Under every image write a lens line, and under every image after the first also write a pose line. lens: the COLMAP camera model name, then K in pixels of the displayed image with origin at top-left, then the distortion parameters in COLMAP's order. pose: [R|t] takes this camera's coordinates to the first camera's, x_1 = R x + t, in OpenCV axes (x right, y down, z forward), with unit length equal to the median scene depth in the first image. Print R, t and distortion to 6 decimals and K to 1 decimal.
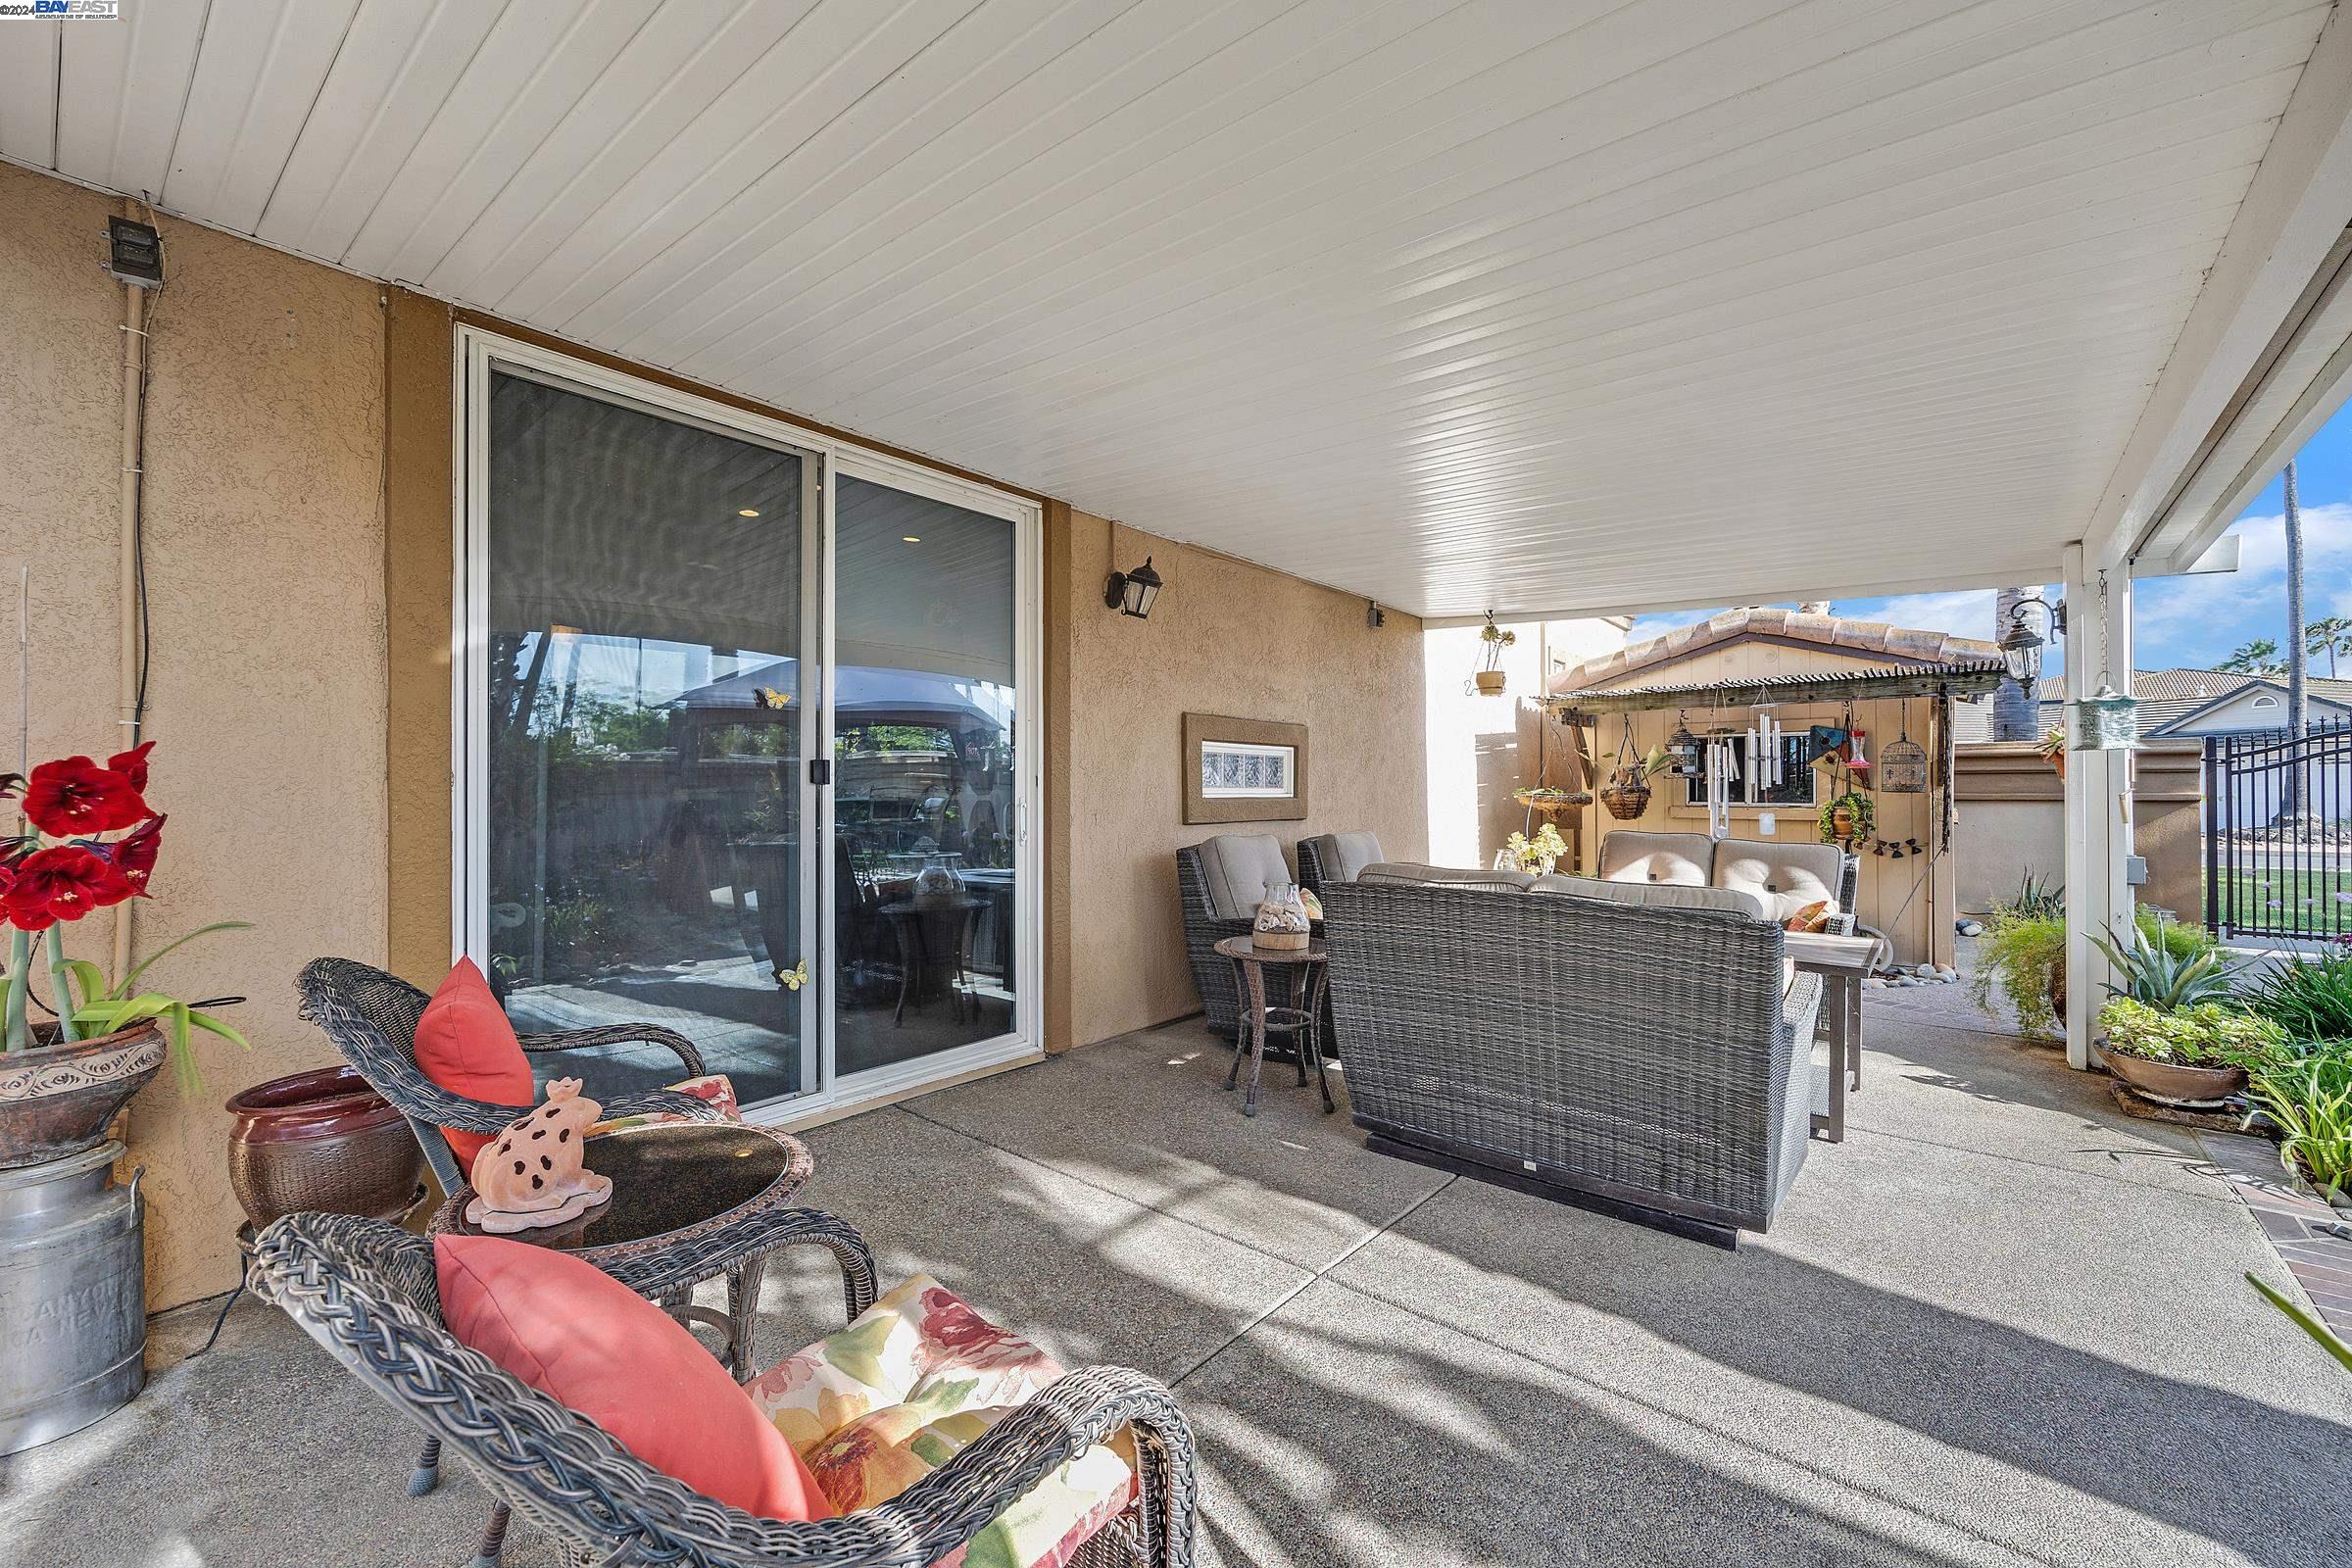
lens RADIAL K [[944.0, 0, 1175.4], [0, 944.0, 782.9], [0, 0, 1]] dist [-0.002003, -0.000319]
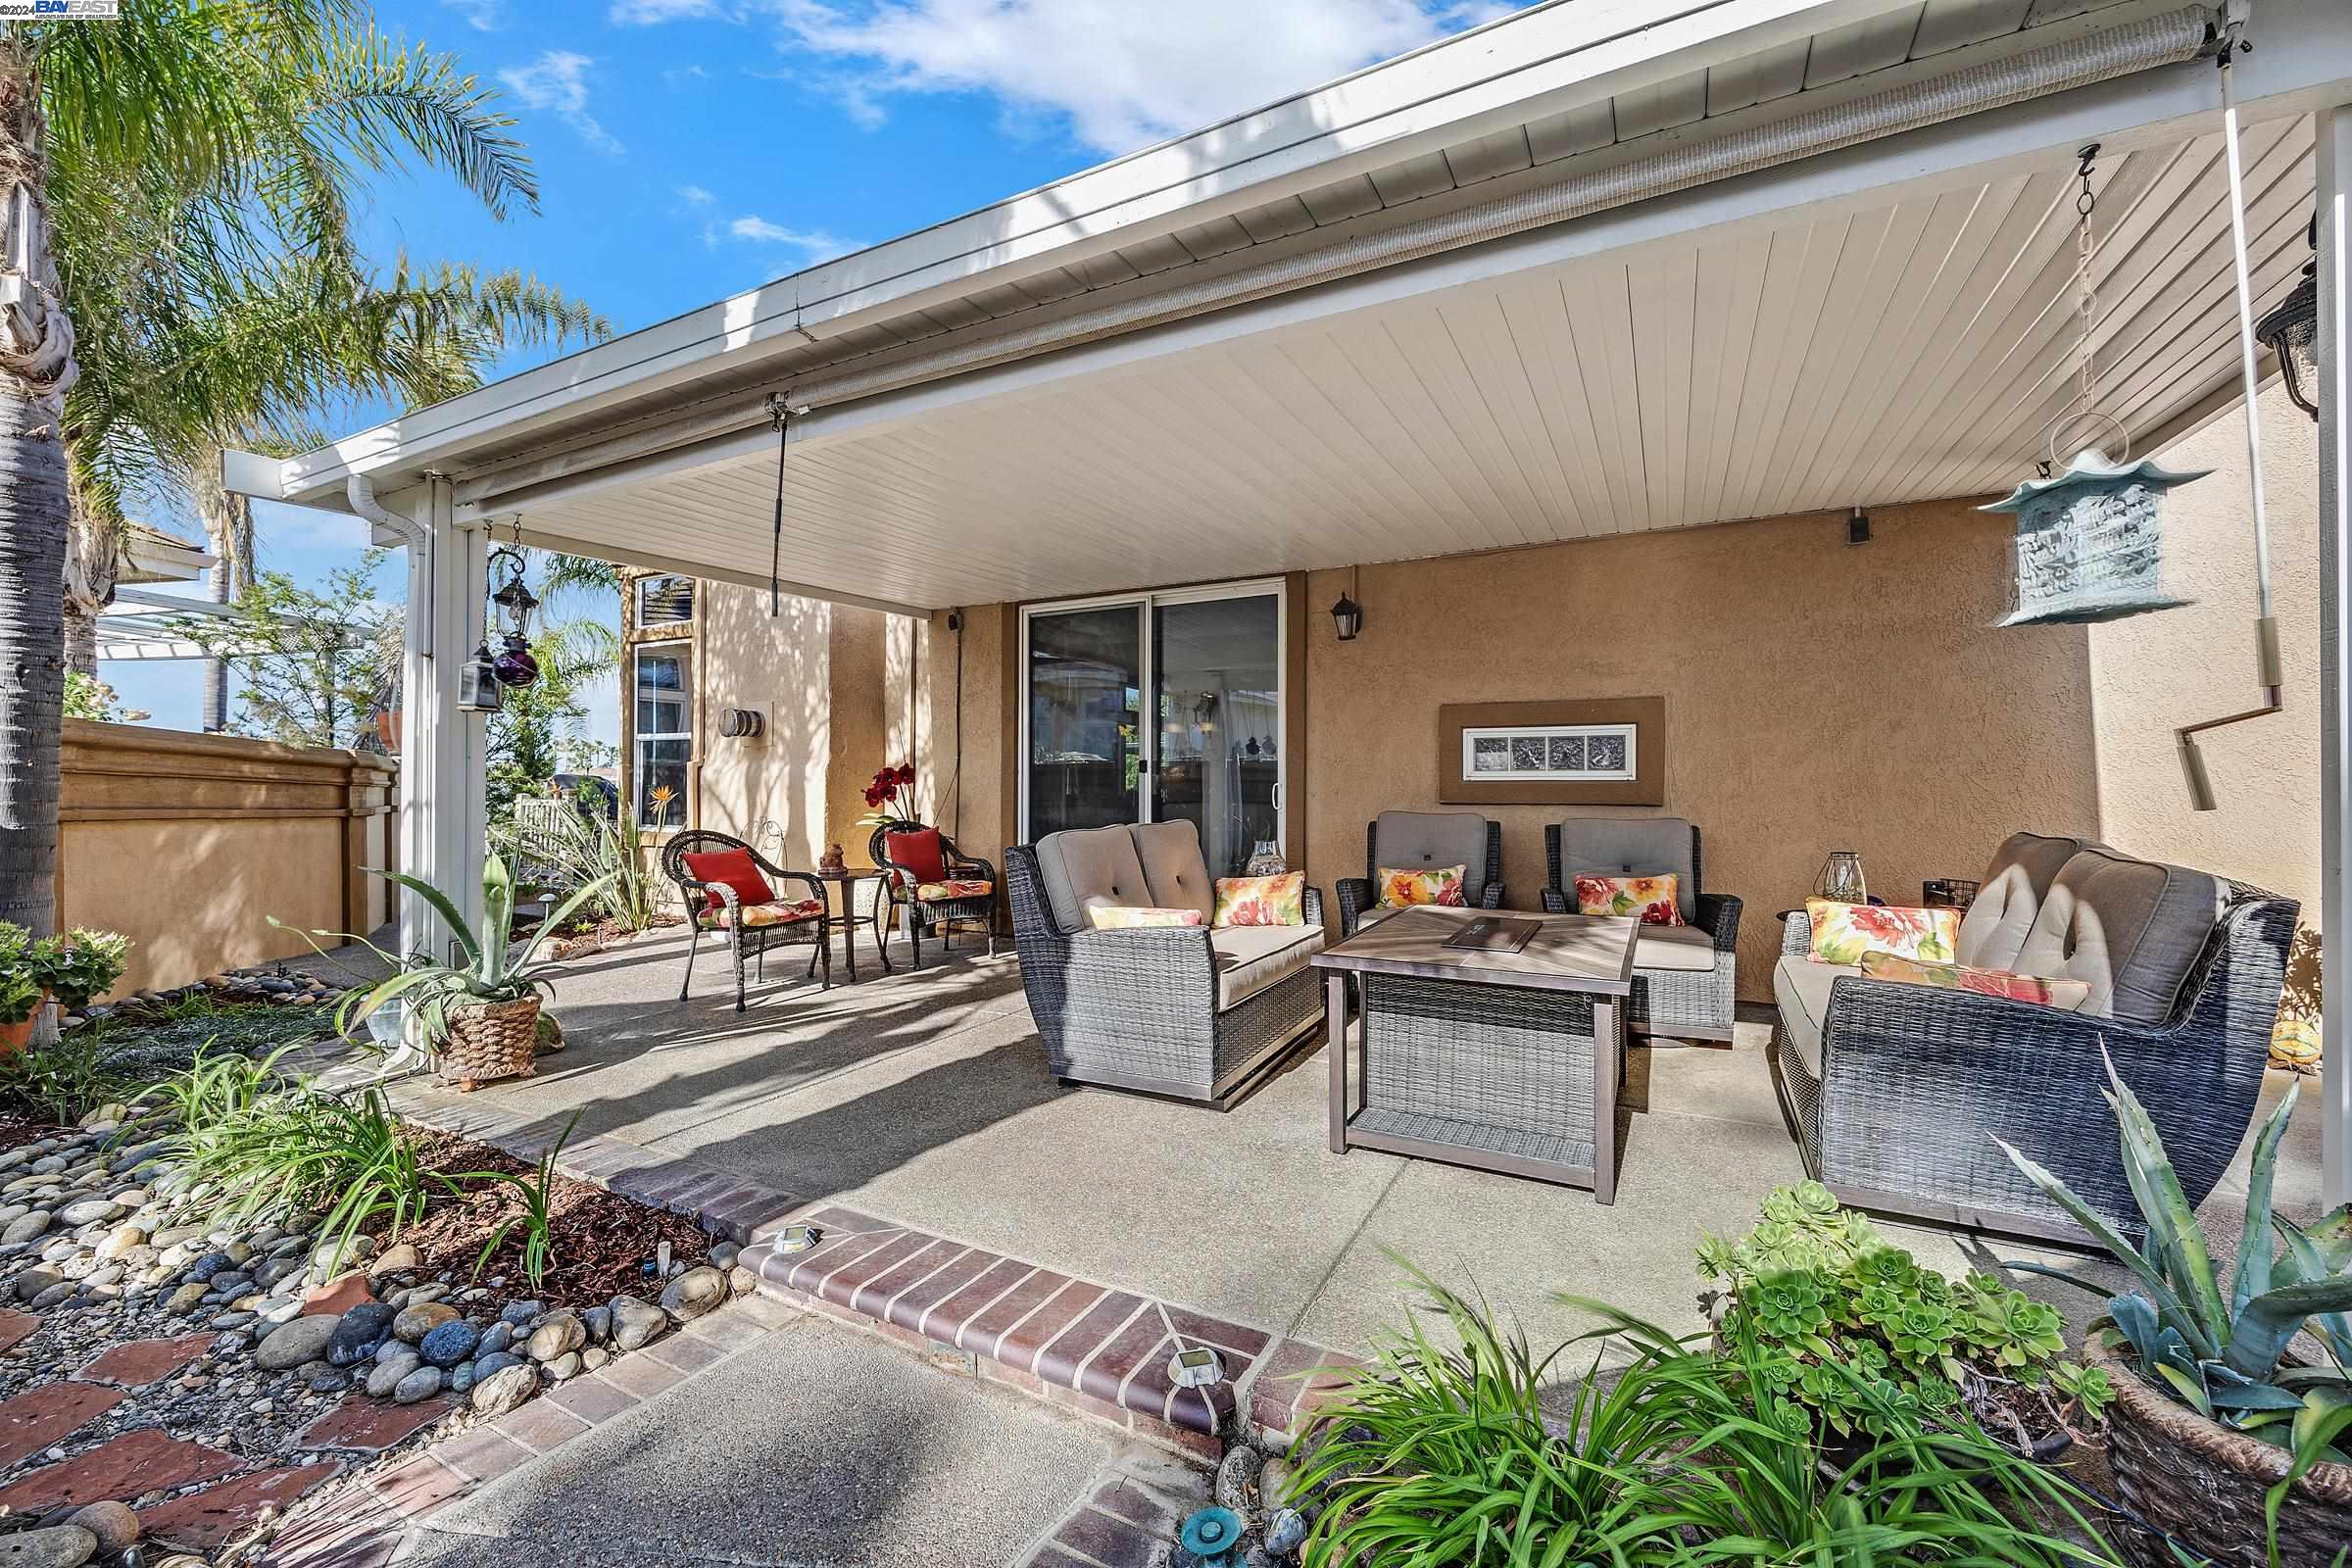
lens RADIAL K [[944.0, 0, 1175.4], [0, 944.0, 782.9], [0, 0, 1]] dist [-0.002003, -0.000319]
pose [[0.192080, -0.003531, -0.981373, 1.067296], [-0.003846, 0.999983, -0.004351, 0.026491], [0.981372, 0.004610, 0.192063, 0.466366]]
